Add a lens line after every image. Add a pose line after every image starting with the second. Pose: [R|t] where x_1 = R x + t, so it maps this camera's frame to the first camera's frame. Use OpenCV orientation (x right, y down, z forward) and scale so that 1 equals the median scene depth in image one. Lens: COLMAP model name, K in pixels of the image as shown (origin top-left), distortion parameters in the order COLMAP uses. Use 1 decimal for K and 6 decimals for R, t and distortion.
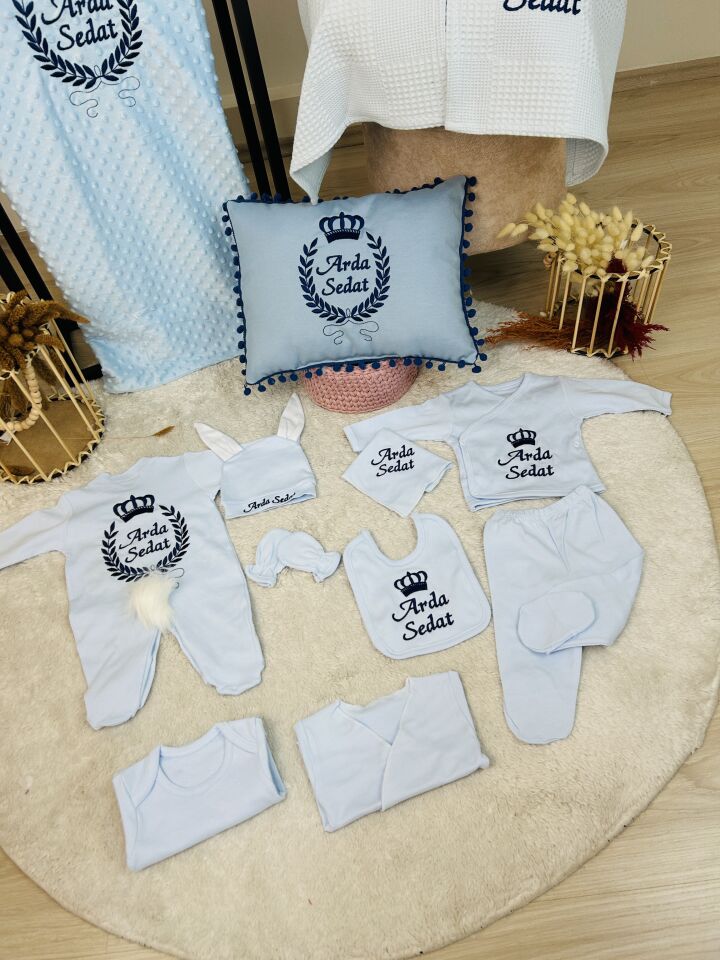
lens RADIAL K [[714.0, 0, 356.0], [0, 714.0, 480.7], [0, 0, 1]] dist [0.051413, -0.059705]
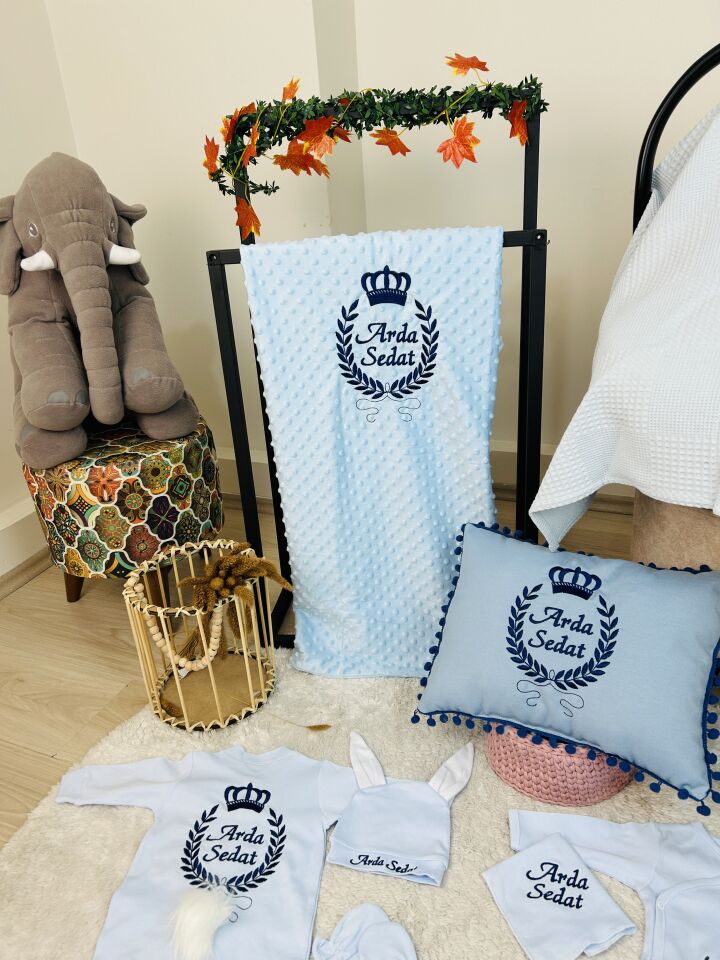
lens RADIAL K [[714.0, 0, 356.0], [0, 714.0, 480.7], [0, 0, 1]] dist [0.051413, -0.059705]
pose [[0.876349, 0.245271, -0.414553, 0.080643], [-0.399763, 0.850465, -0.341904, -0.047220], [0.268704, 0.465350, 0.843355, 0.118546]]
